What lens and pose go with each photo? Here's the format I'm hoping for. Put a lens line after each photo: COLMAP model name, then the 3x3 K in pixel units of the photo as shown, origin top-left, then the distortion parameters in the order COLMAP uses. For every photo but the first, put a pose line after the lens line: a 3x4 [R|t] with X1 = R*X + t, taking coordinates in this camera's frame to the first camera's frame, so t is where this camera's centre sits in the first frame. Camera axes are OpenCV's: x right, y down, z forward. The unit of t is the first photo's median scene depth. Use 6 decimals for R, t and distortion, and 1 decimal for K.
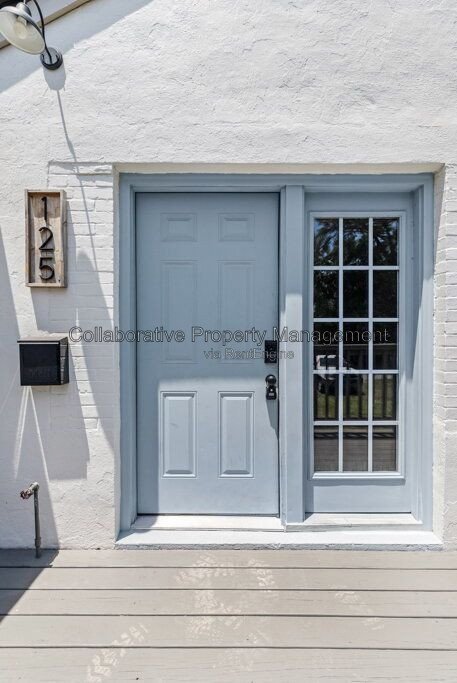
lens RADIAL K [[282.2, 0, 226.6], [0, 282.2, 342.9], [0, 0, 1]] dist [-0.001275, 0.000105]
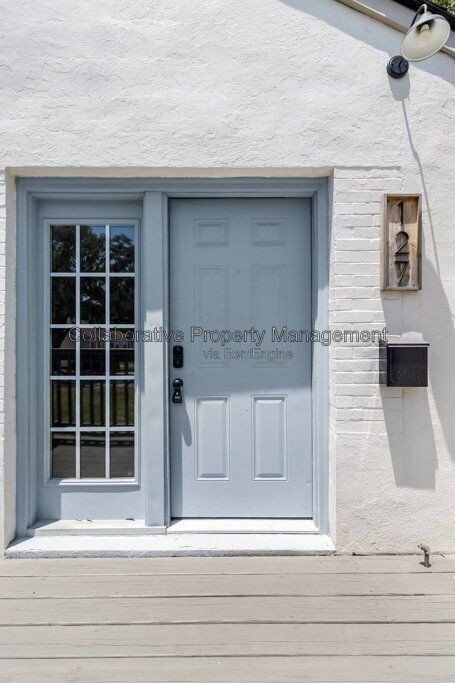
lens RADIAL K [[282.2, 0, 223.0], [0, 282.2, 348.3], [0, 0, 1]] dist [-0.001275, 0.000105]
pose [[0.999896, -0.000172, 0.014436, 0.894941], [0.000255, 0.999983, -0.005761, 0.003239], [-0.014435, 0.005764, 0.999879, -0.006160]]
